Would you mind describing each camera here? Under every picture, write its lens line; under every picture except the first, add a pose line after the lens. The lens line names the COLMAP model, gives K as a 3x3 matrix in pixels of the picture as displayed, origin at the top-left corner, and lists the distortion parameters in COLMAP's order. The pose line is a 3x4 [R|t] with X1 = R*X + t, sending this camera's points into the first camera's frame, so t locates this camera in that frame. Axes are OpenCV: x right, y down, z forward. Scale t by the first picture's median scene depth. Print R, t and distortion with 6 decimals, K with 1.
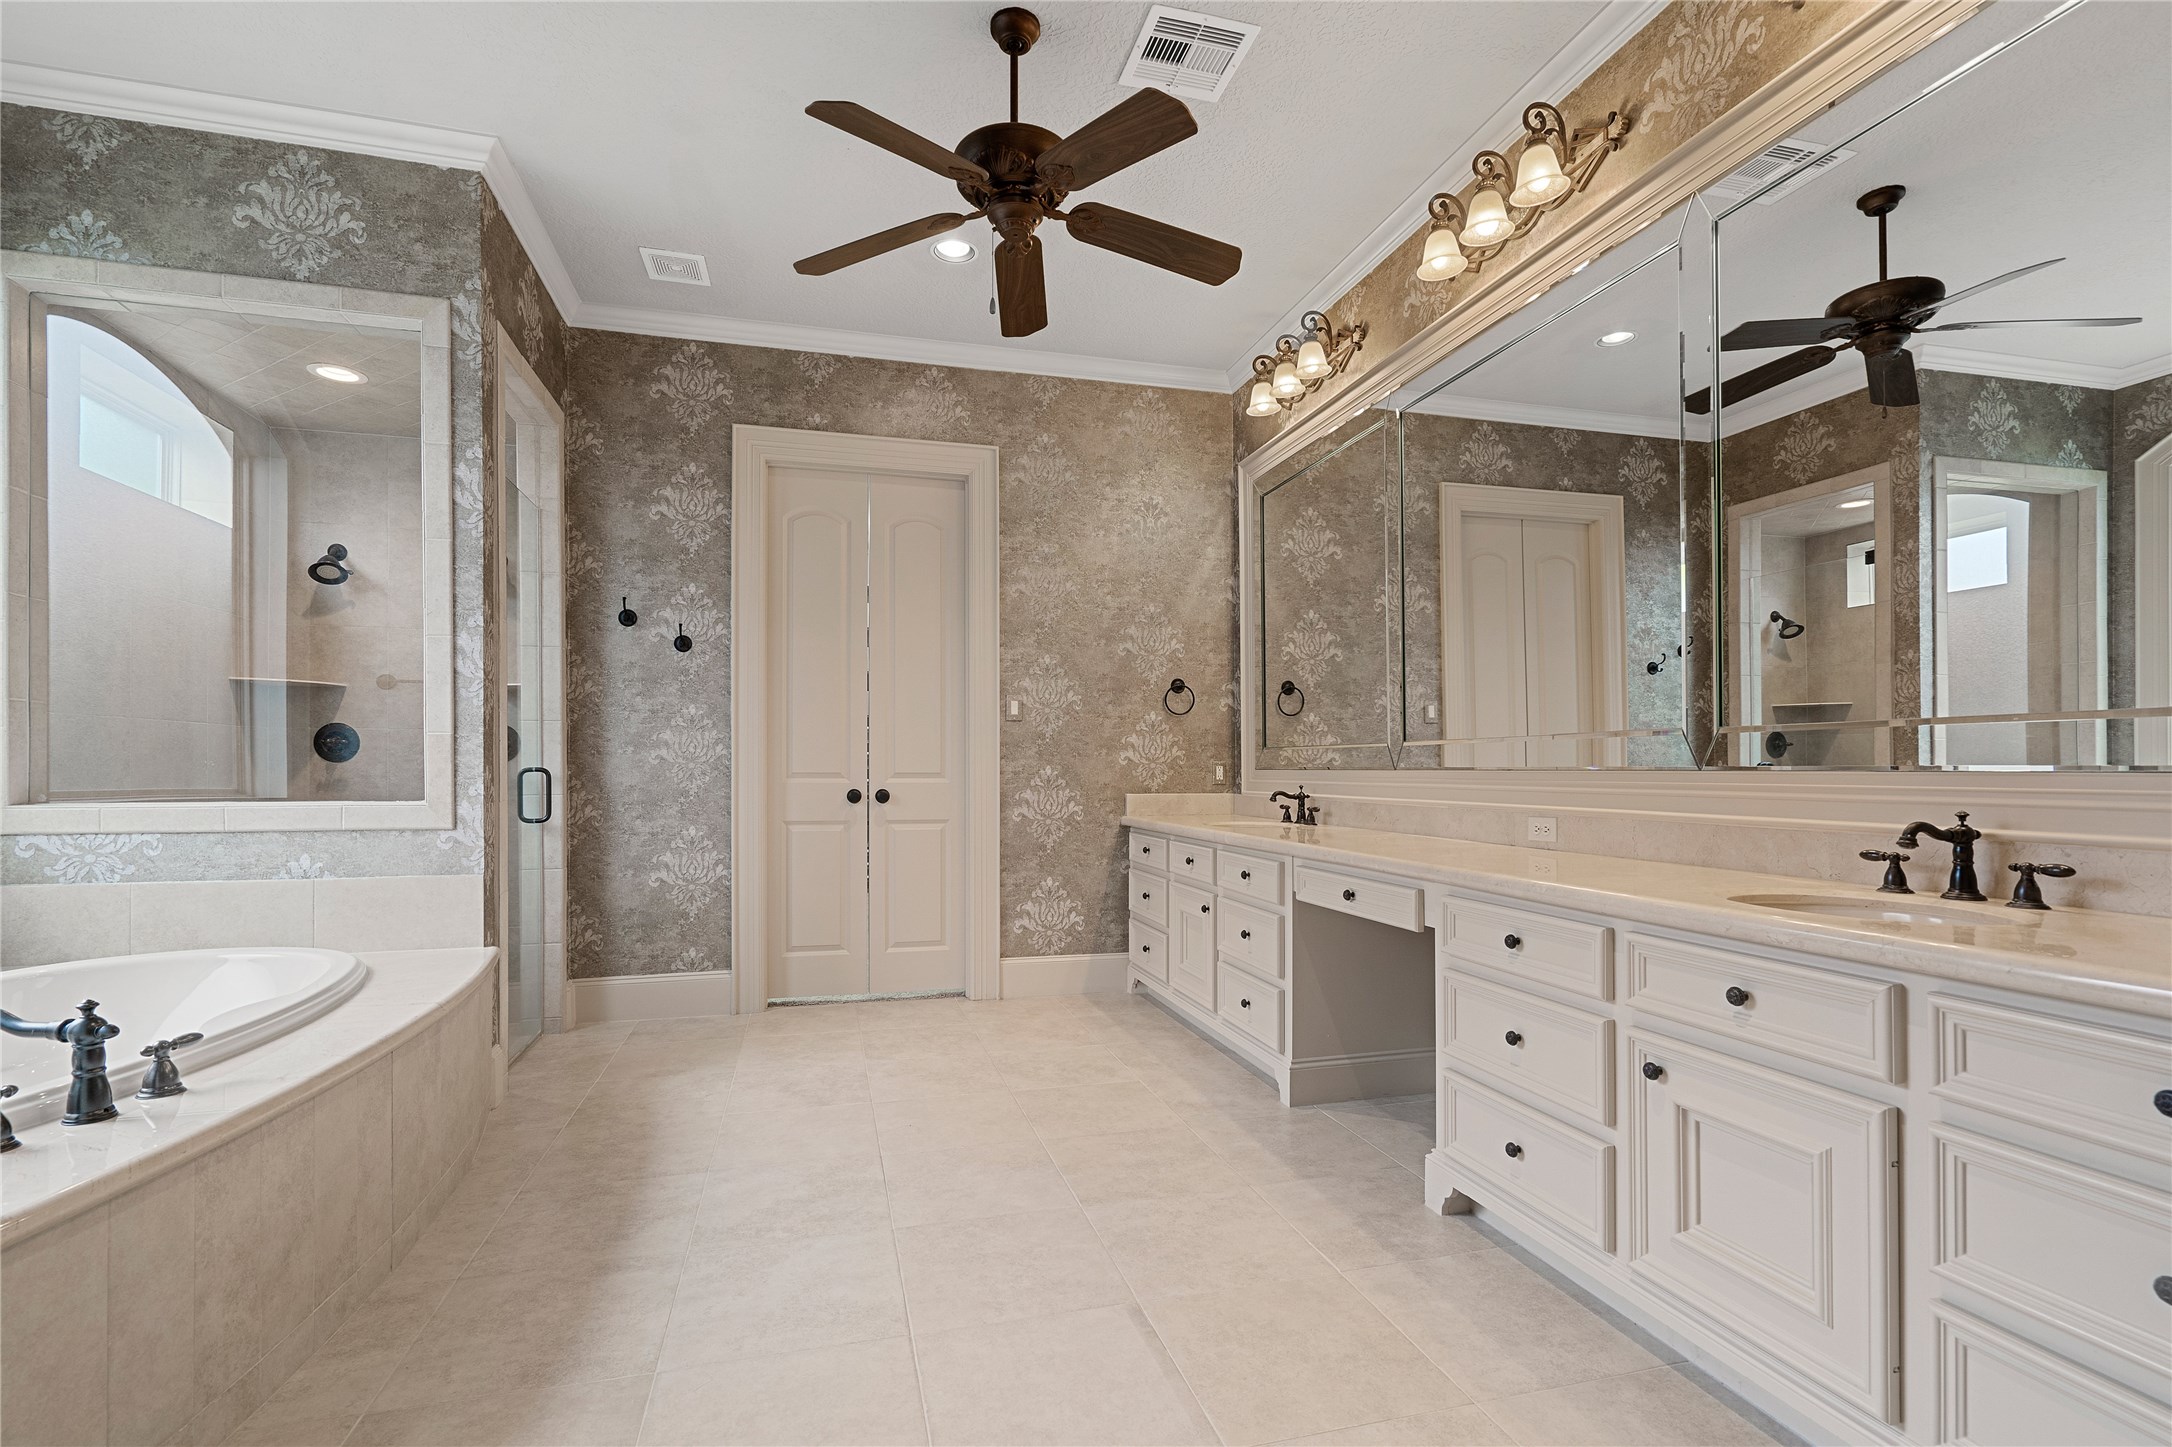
lens RADIAL K [[1000.7, 0, 1088.3], [0, 1000.7, 765.4], [0, 0, 1]] dist [0.000691, 0.000173]
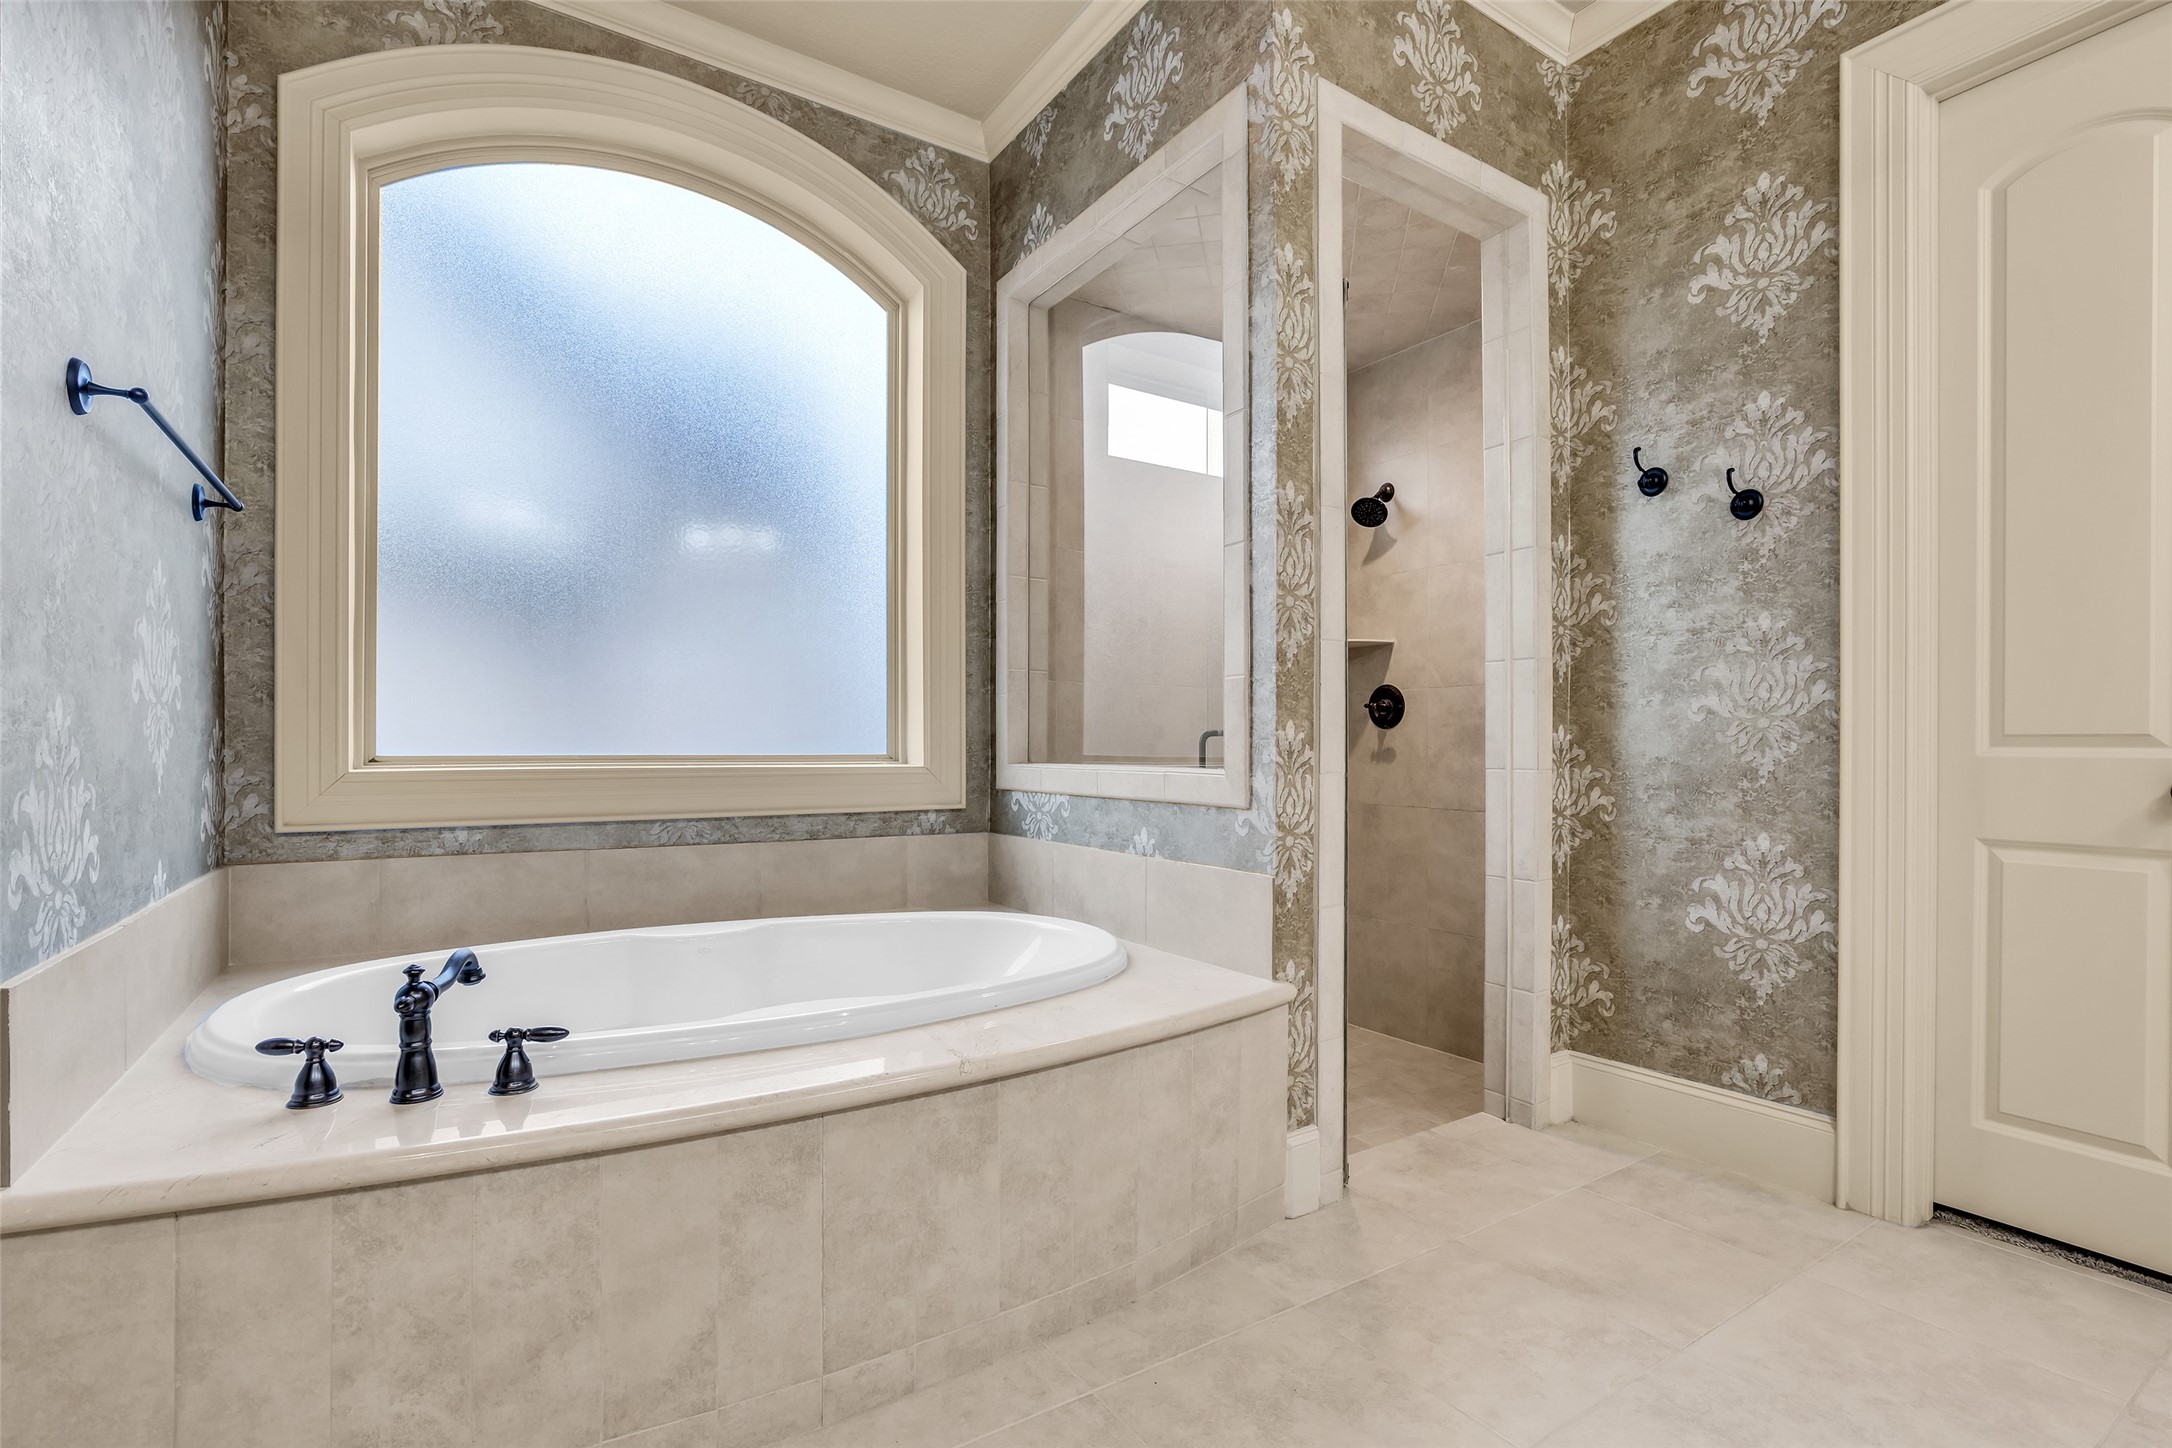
lens RADIAL K [[1003.6, 0, 1079.9], [0, 1003.6, 750.4], [0, 0, 1]] dist [-0.018111, 0.006660]
pose [[0.301861, 0.002410, -0.953349, 0.013528], [-0.001091, 0.999997, 0.002183, 0.015771], [0.953351, 0.000381, 0.301863, 0.518892]]
